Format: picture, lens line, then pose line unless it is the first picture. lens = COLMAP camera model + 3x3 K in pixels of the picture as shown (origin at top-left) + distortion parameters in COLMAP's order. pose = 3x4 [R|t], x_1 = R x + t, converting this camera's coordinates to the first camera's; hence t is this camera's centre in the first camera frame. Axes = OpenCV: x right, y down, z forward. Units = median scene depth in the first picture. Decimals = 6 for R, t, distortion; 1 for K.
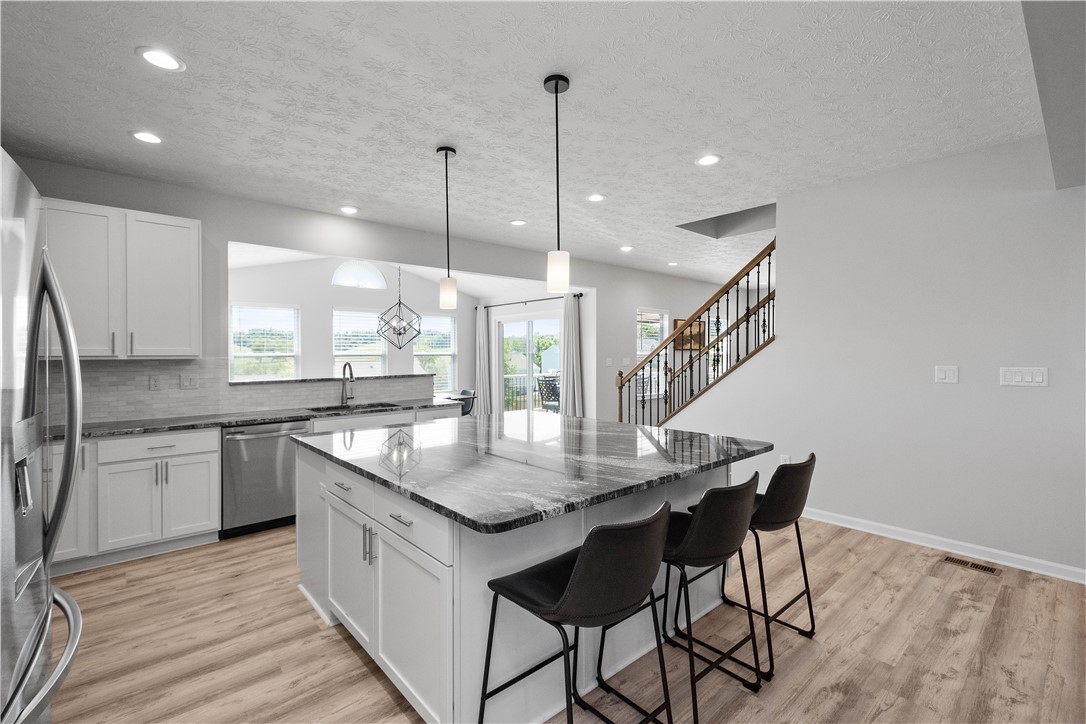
lens RADIAL K [[476.1, 0, 542.2], [0, 476.1, 355.3], [0, 0, 1]] dist [0.011996, -0.002459]
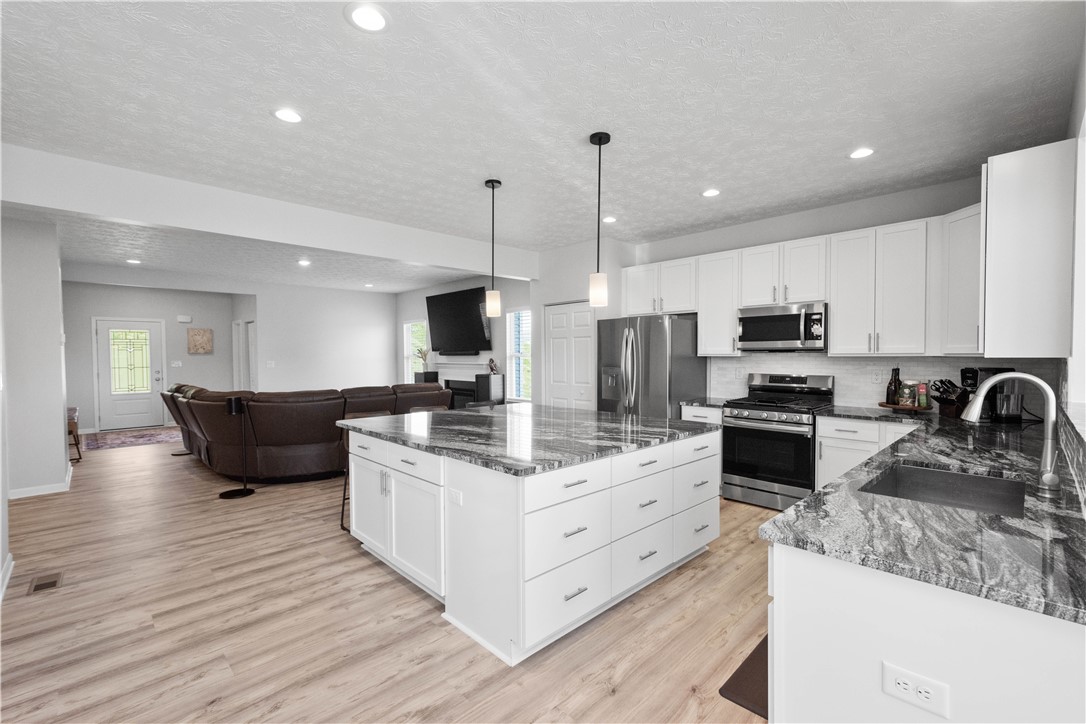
lens RADIAL K [[476.1, 0, 538.6], [0, 476.1, 361.0], [0, 0, 1]] dist [0.011996, -0.002459]
pose [[-0.999478, 0.009942, -0.030741, -0.041422], [0.009528, 0.999862, 0.013585, -0.001571], [0.030872, 0.013285, -0.999435, 1.588500]]
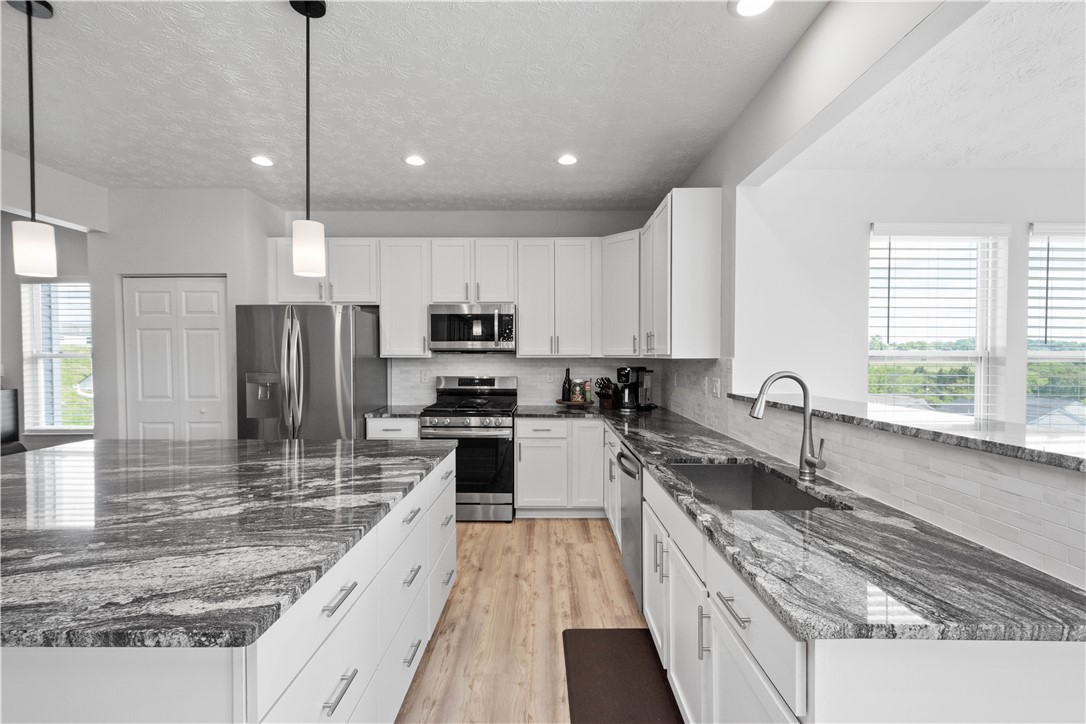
lens RADIAL K [[476.1, 0, 547.0], [0, 476.1, 365.3], [0, 0, 1]] dist [0.011996, -0.002459]
pose [[-0.677810, 0.020031, -0.734964, 0.027624], [0.003567, 0.999707, 0.023957, 0.000270], [0.735228, 0.013617, -0.677683, 1.323193]]
